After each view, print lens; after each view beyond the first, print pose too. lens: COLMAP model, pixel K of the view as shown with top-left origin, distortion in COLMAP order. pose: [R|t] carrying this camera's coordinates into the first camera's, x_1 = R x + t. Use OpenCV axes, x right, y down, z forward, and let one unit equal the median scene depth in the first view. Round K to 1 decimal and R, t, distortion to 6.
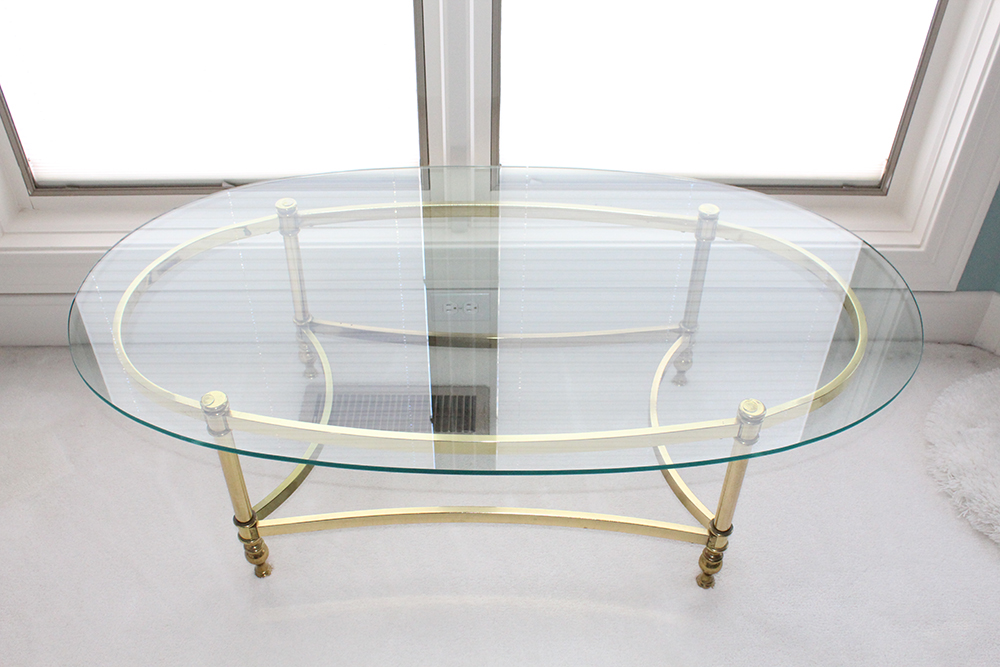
lens RADIAL K [[978.7, 0, 500.0], [0, 978.7, 333.5], [0, 0, 1]] dist [-0.146217, 0.192161]
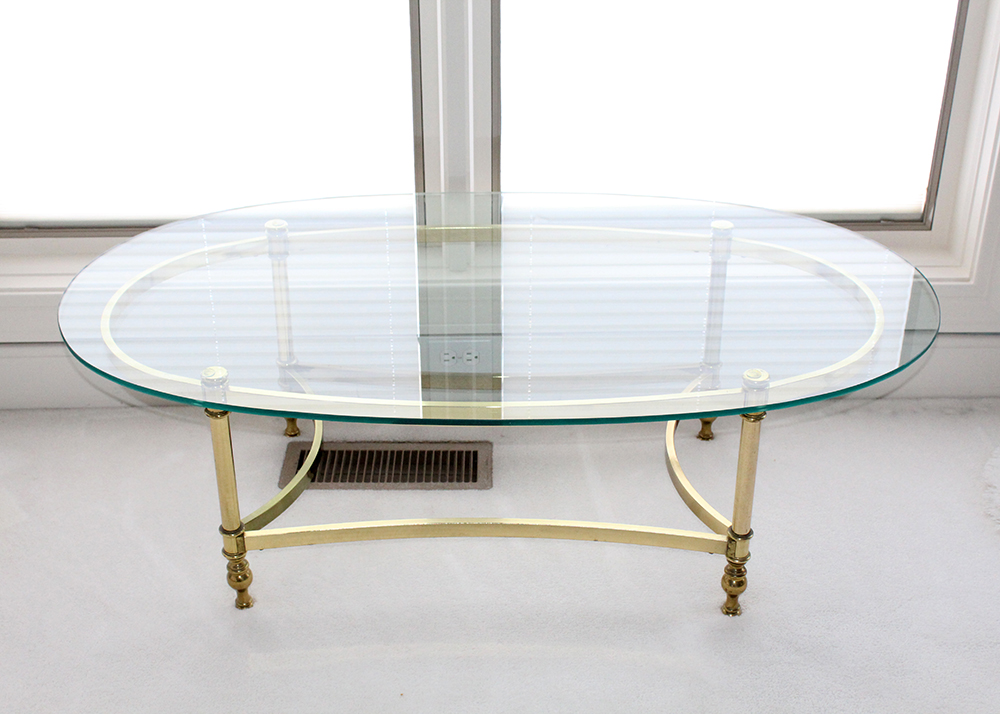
lens RADIAL K [[1441.2, 0, 500.0], [0, 1441.2, 357.0], [0, 0, 1]] dist [-0.022356, -0.026107]
pose [[0.999921, -0.010580, -0.006768, 0.006186], [0.009068, 0.980997, -0.193808, 0.246081], [0.008690, 0.193732, 0.981016, -0.325824]]
